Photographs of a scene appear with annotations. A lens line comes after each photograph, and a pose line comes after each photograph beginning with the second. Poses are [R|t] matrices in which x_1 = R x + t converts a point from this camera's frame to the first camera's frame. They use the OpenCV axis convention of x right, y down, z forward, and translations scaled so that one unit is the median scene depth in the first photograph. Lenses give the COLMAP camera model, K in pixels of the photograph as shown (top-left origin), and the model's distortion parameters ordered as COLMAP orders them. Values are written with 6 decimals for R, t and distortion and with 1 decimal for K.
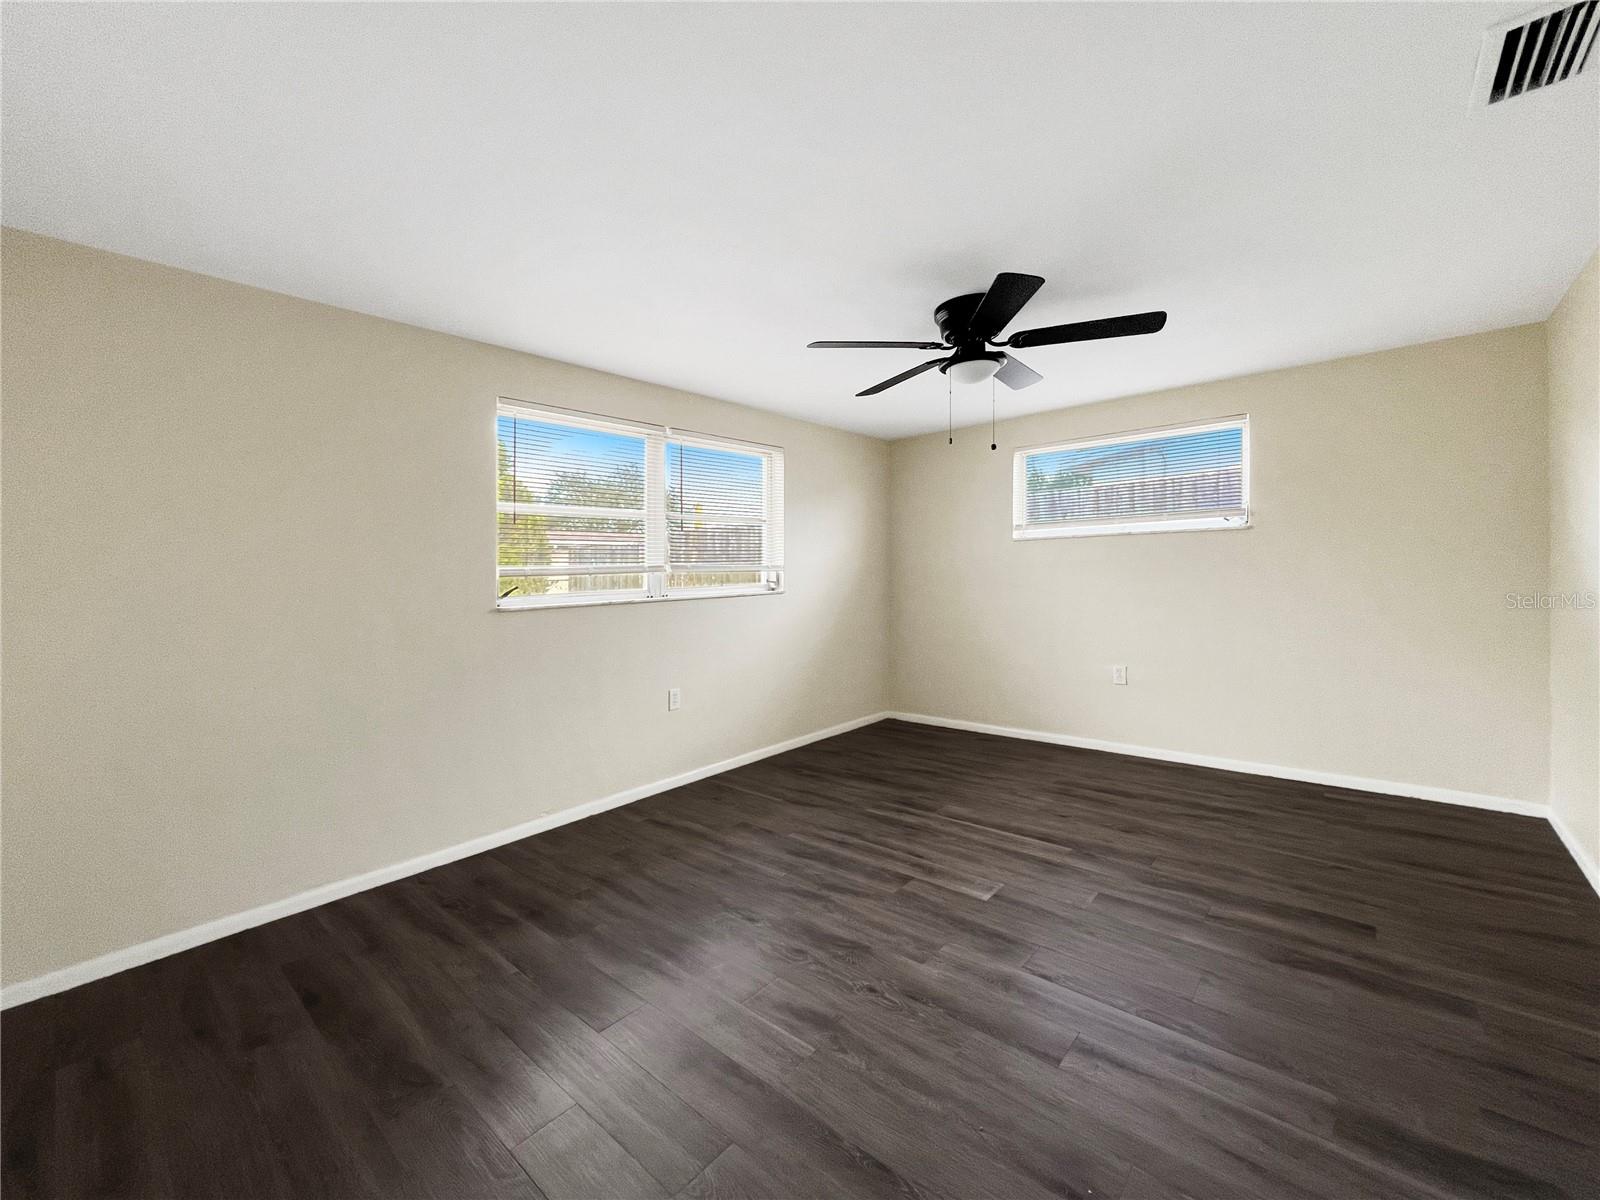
lens RADIAL K [[640.8, 0, 768.4], [0, 640.8, 578.7], [0, 0, 1]] dist [-0.000009, -0.000681]
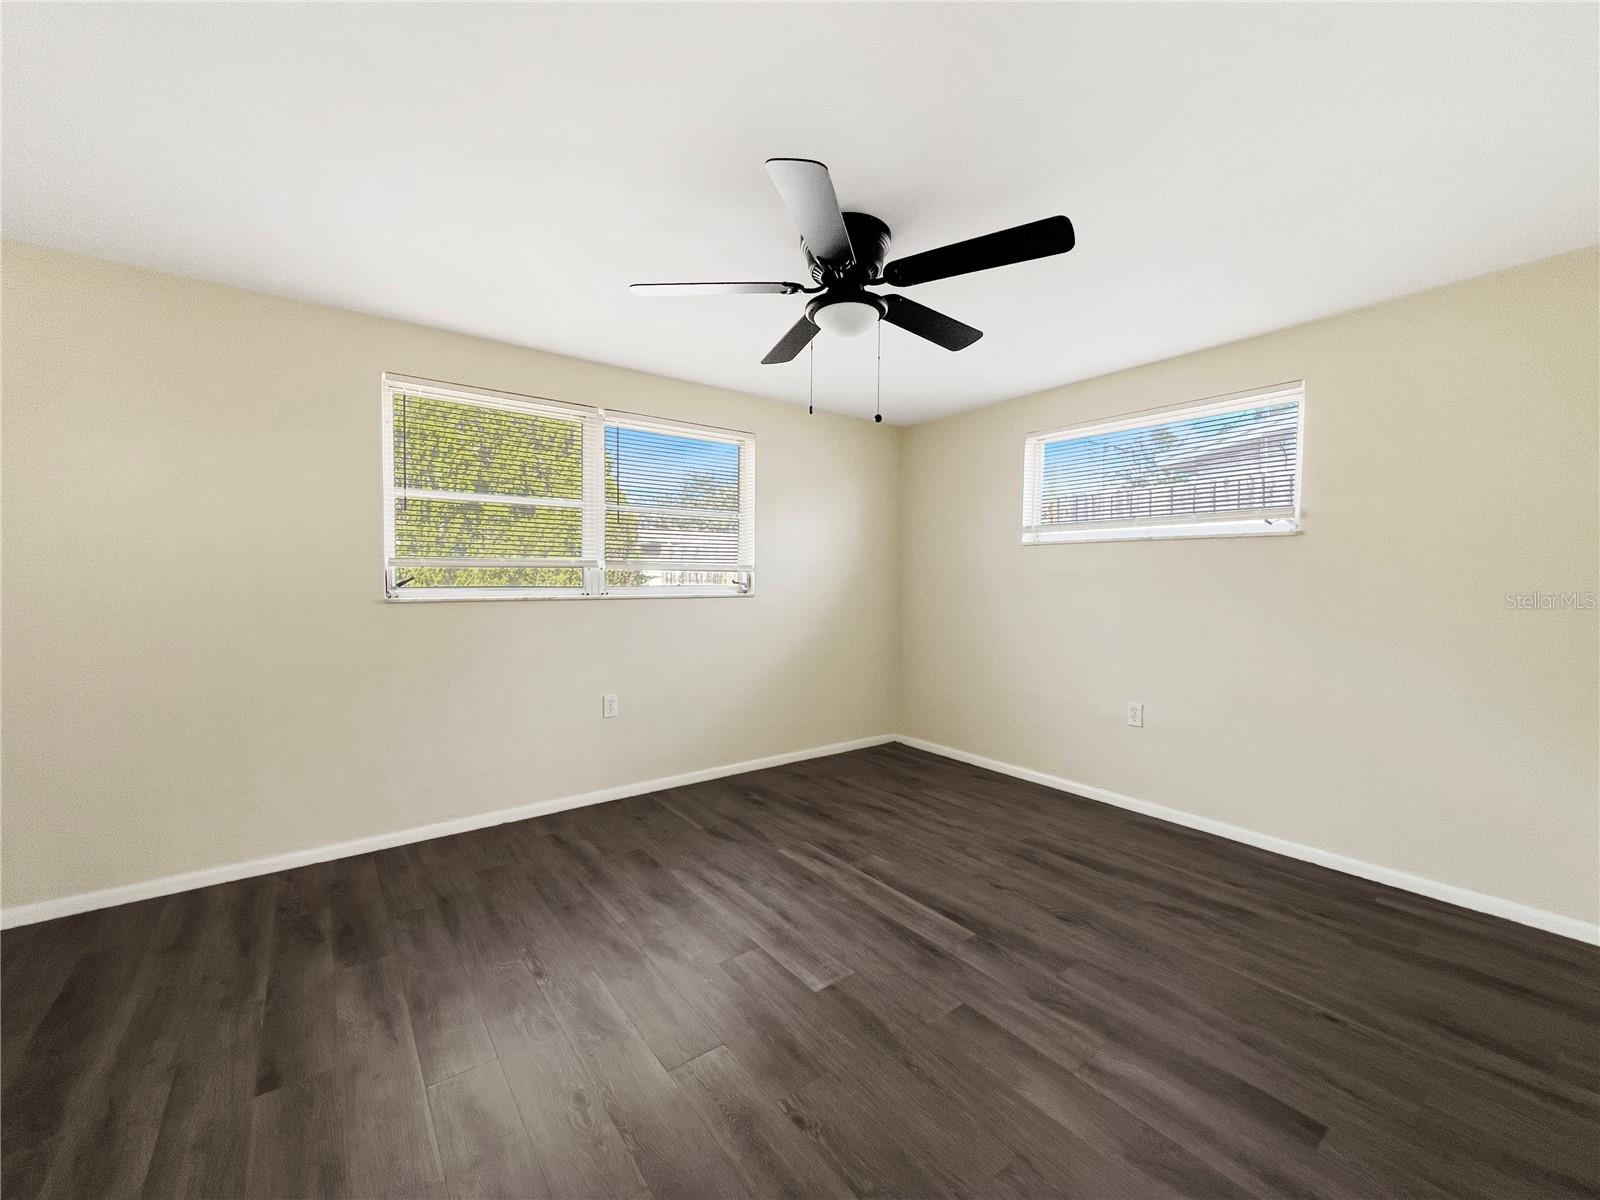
lens RADIAL K [[640.8, 0, 793.2], [0, 640.8, 598.8], [0, 0, 1]] dist [-0.000009, -0.000681]
pose [[0.984395, 0.041633, -0.170980, 0.339564], [-0.036957, 0.998853, 0.030441, -0.005146], [0.172051, -0.023647, 0.984804, 0.179697]]
